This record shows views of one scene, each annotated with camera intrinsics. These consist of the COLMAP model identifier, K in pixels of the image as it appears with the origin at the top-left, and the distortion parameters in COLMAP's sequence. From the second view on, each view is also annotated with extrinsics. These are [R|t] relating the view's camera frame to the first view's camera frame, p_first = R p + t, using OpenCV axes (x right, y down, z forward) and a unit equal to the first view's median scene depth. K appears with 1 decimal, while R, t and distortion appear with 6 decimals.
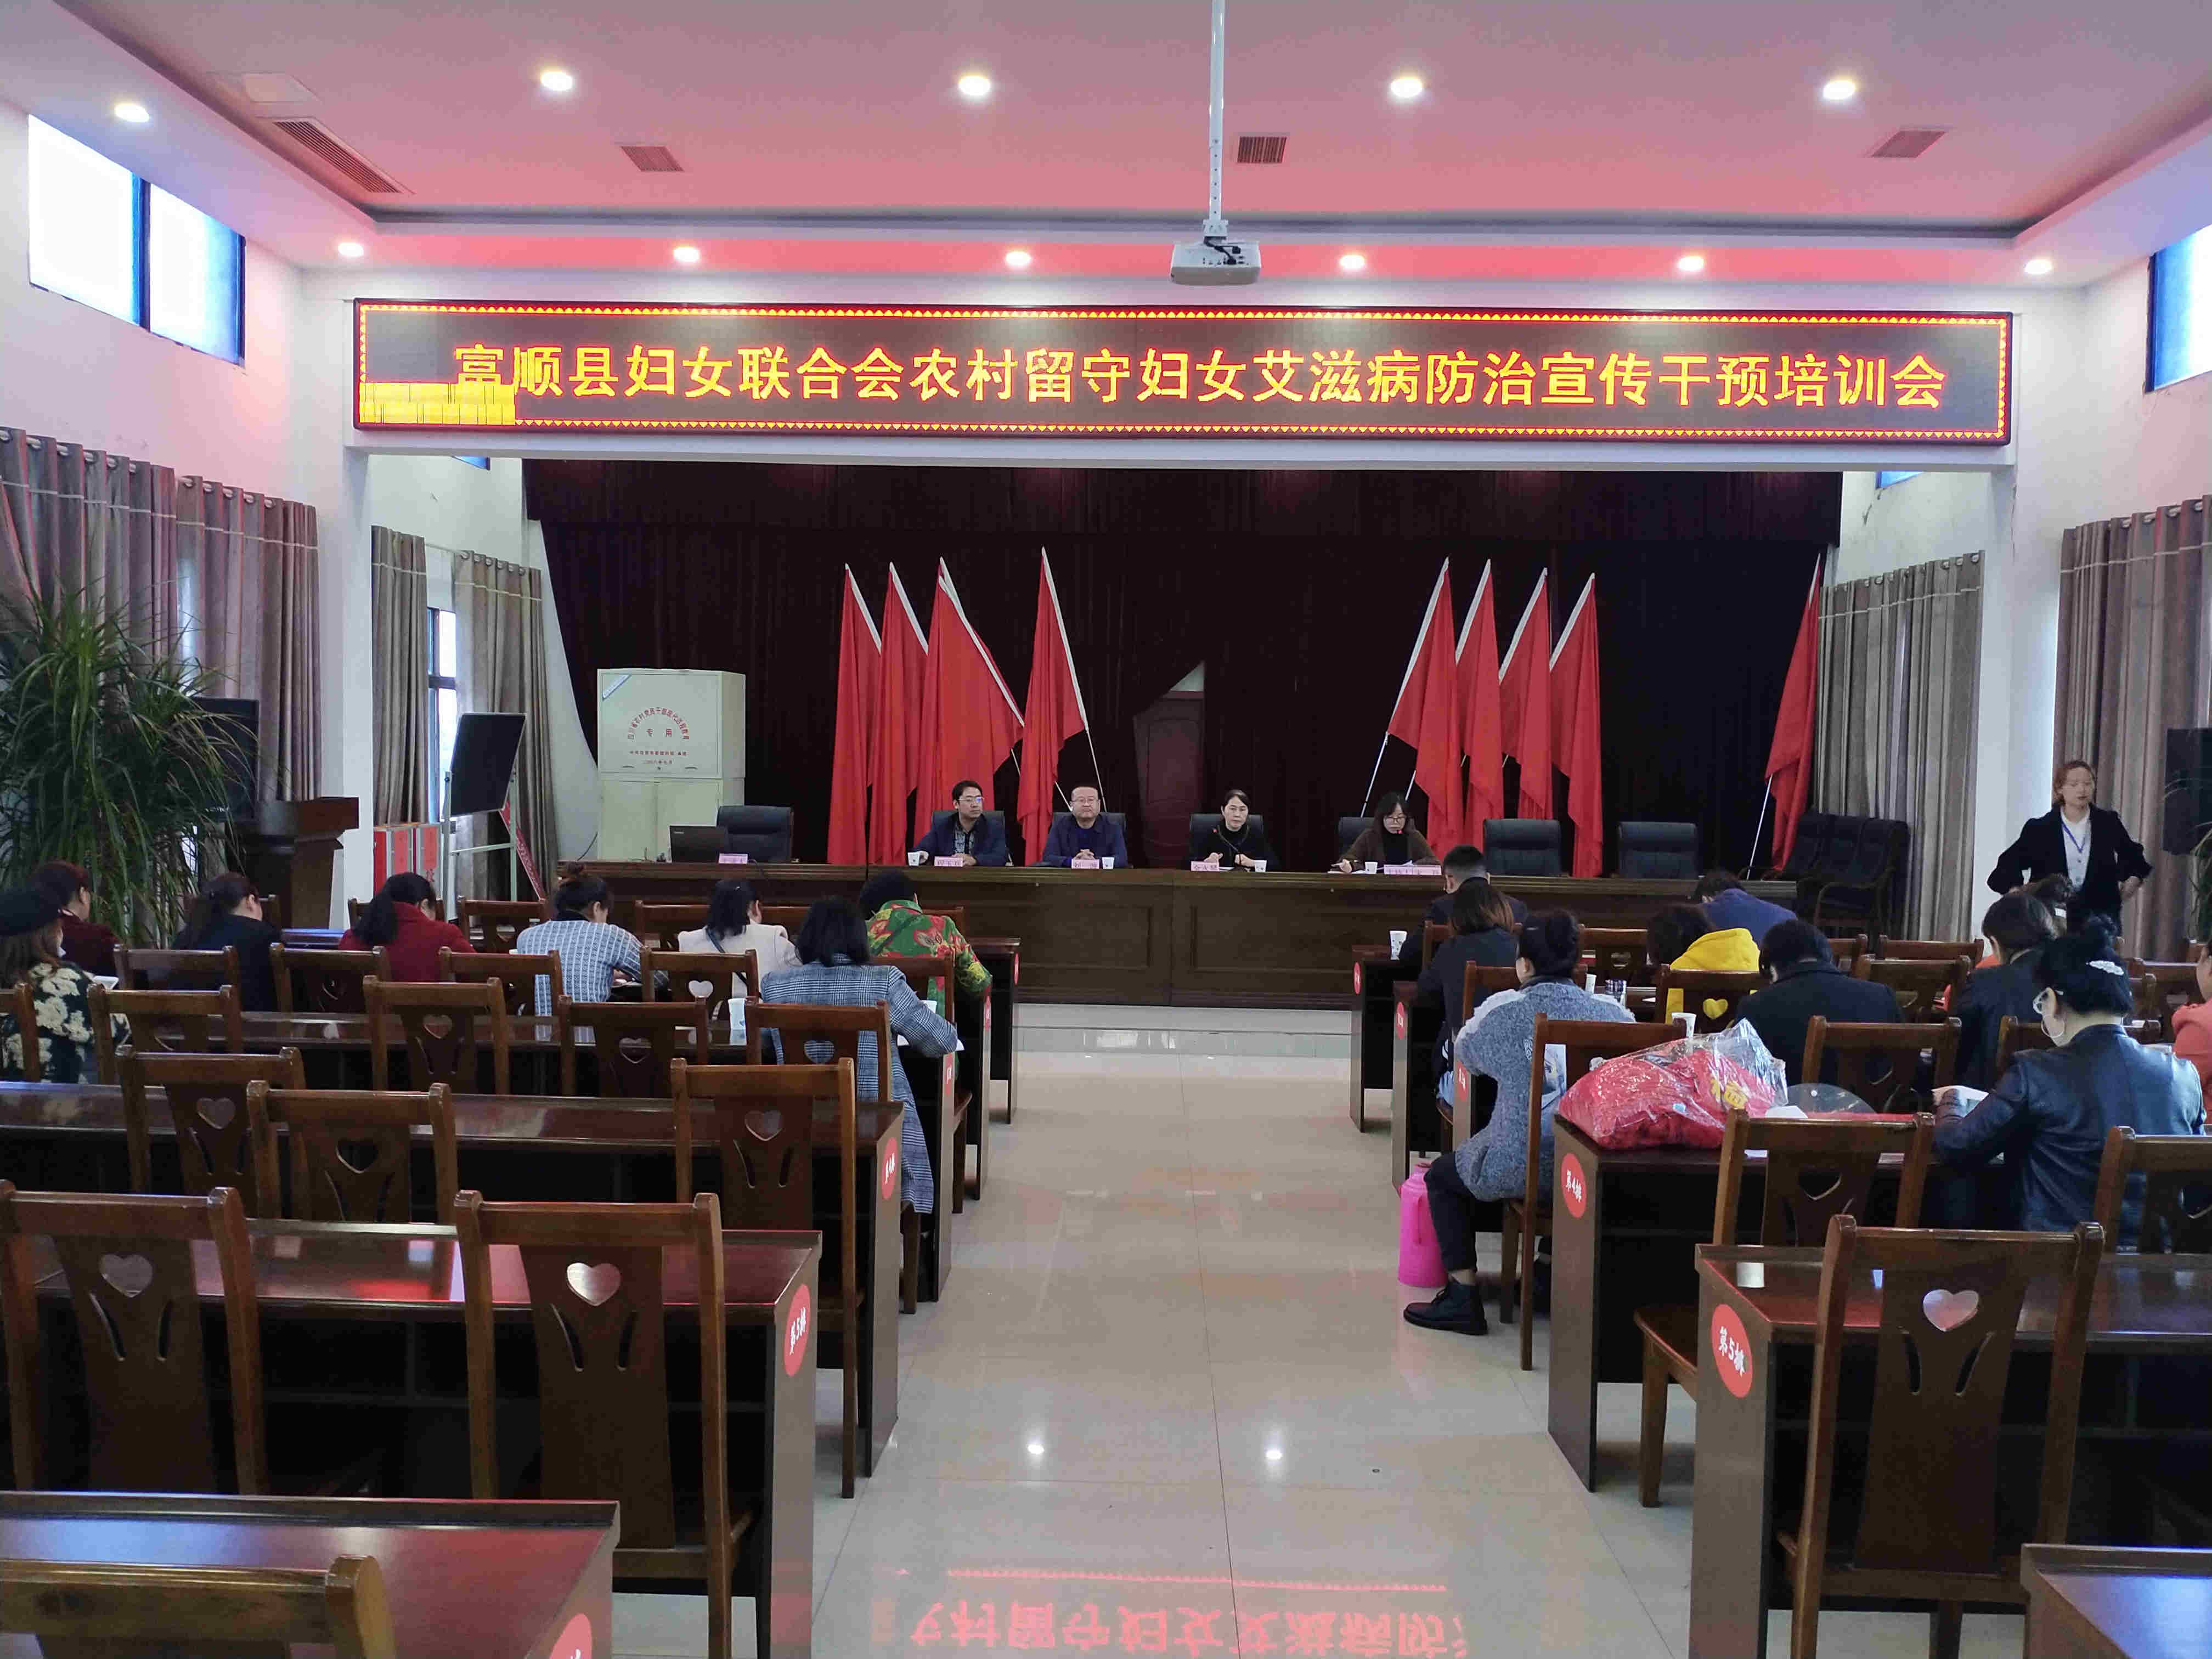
lens RADIAL K [[1774.0, 0, 1112.9], [0, 1774.0, 828.8], [0, 0, 1]] dist [0.023656, -0.052614]
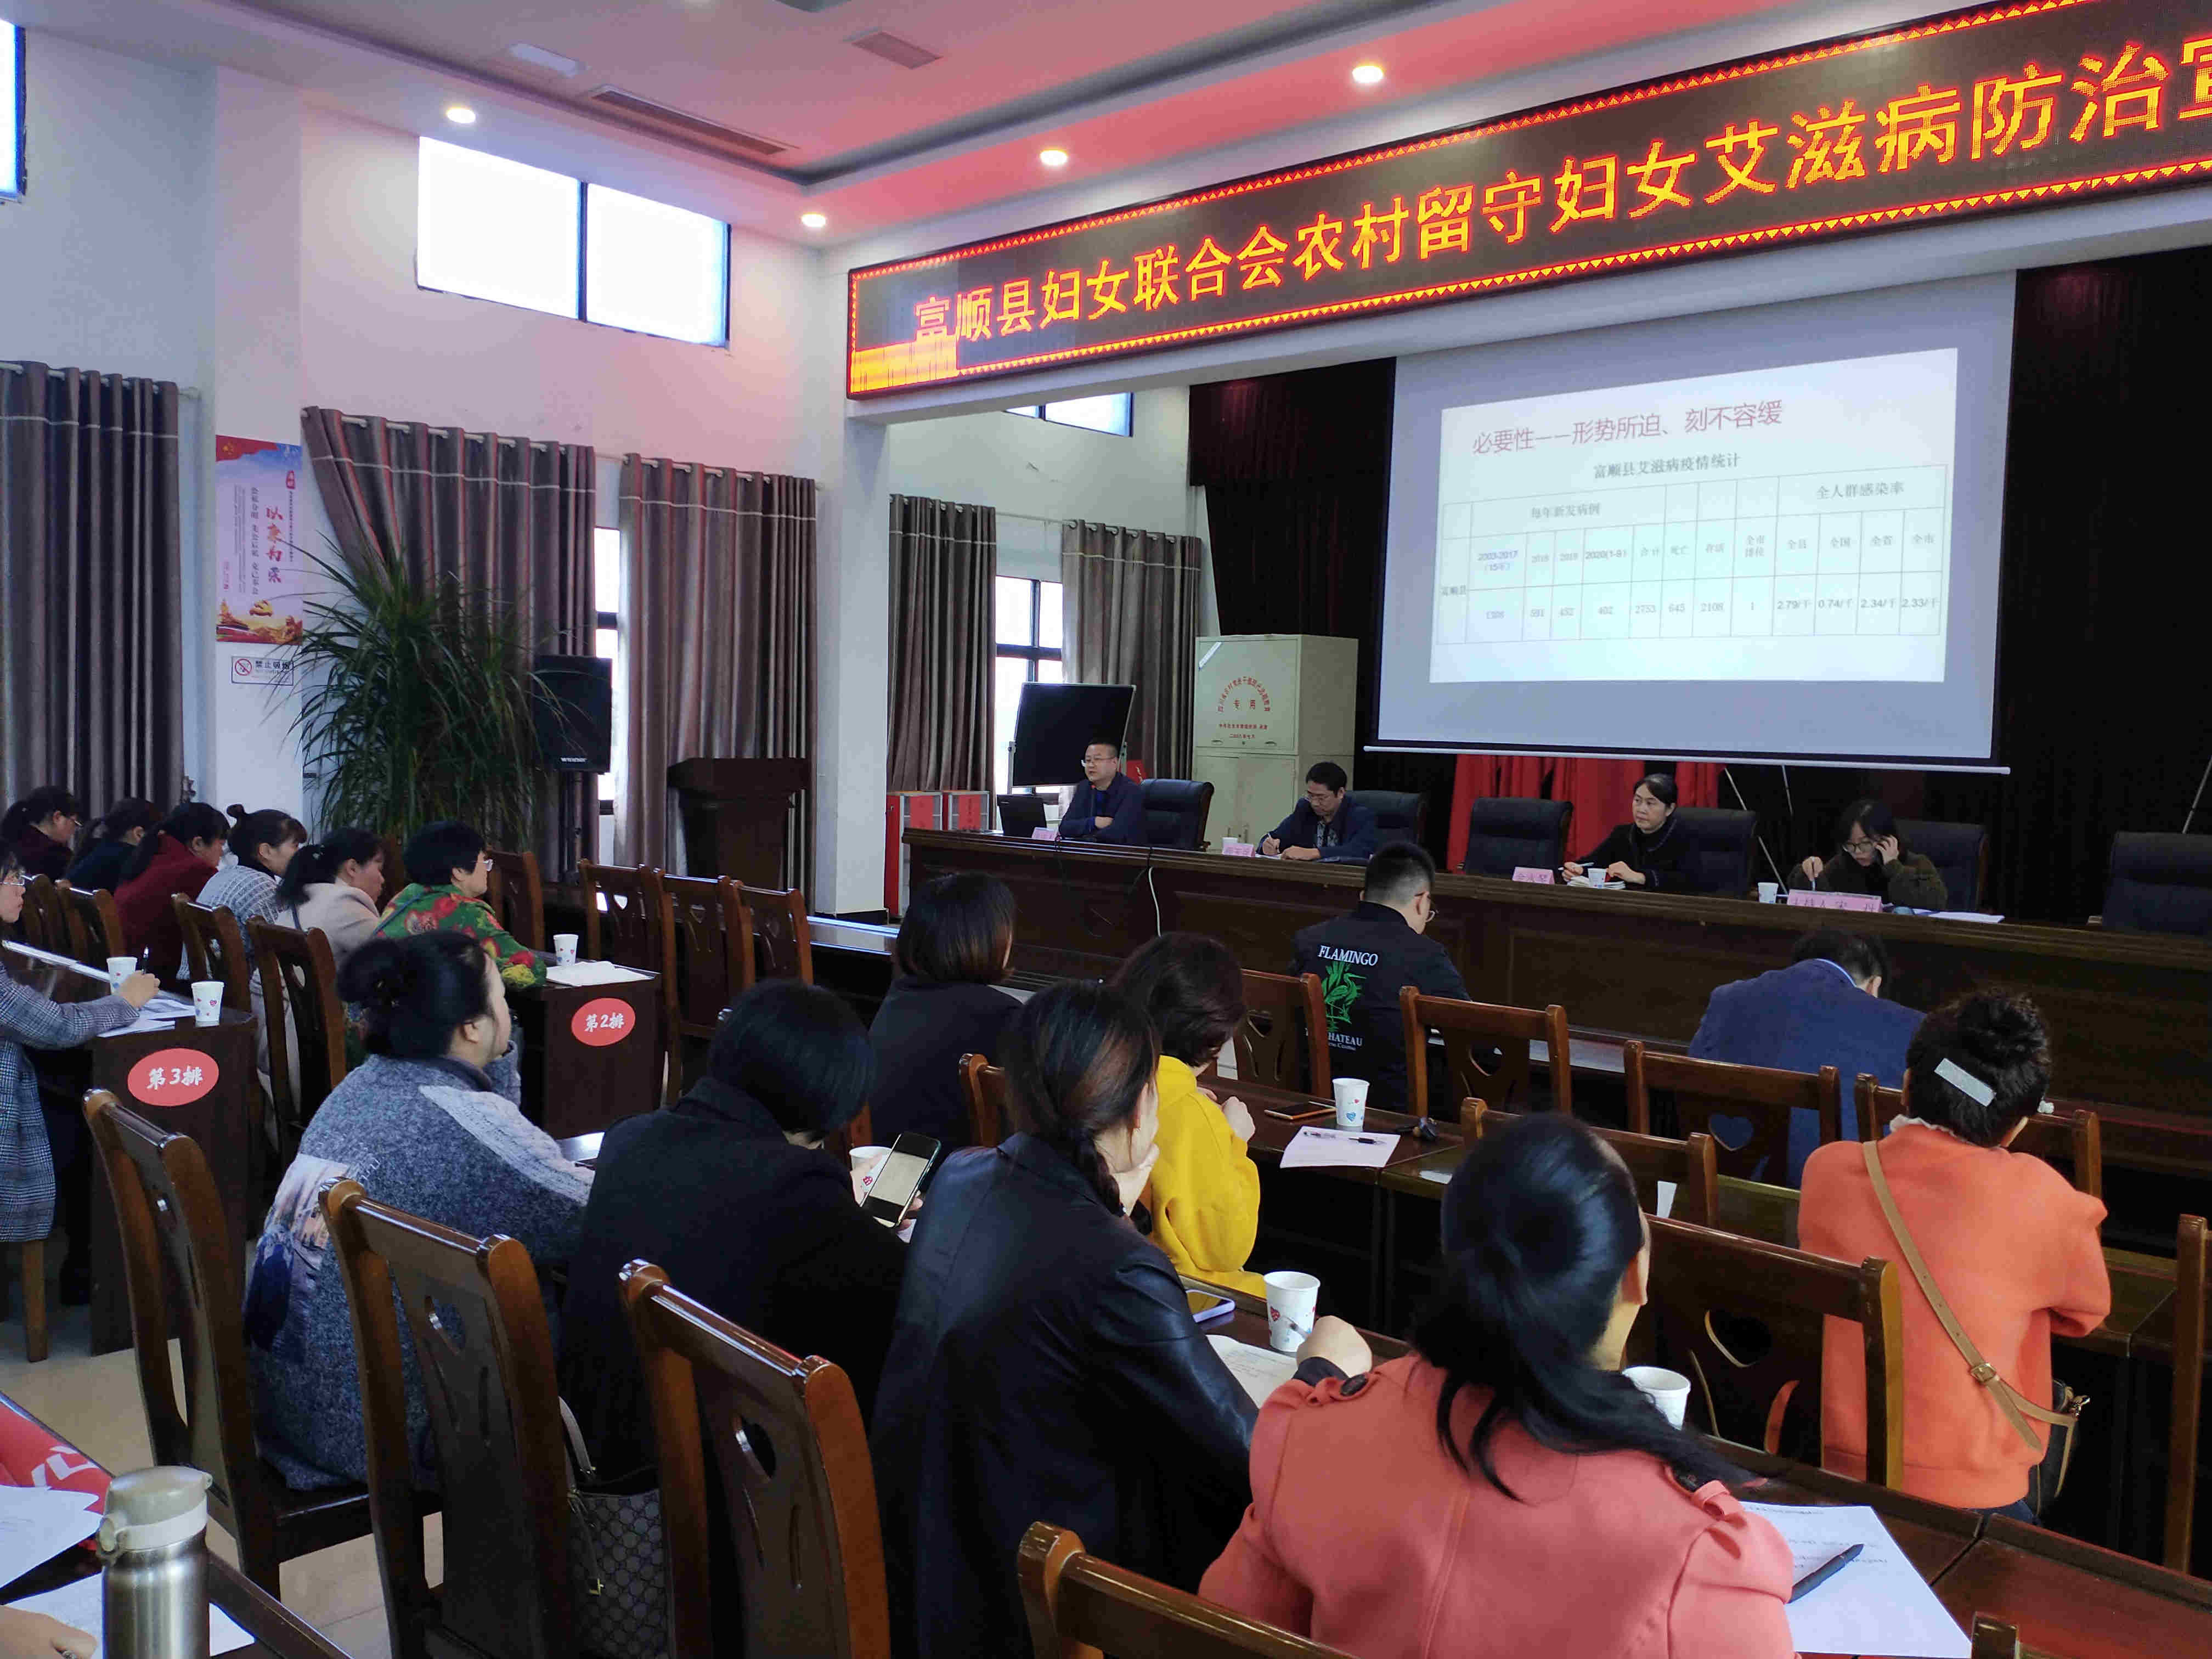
lens RADIAL K [[1774.0, 0, 1093.4], [0, 1774.0, 841.6], [0, 0, 1]] dist [0.023656, -0.052614]
pose [[0.770115, 0.040686, -0.636606, 0.348450], [-0.039815, 0.999084, 0.015687, 0.007053], [0.636661, 0.013266, 0.771030, 0.313103]]
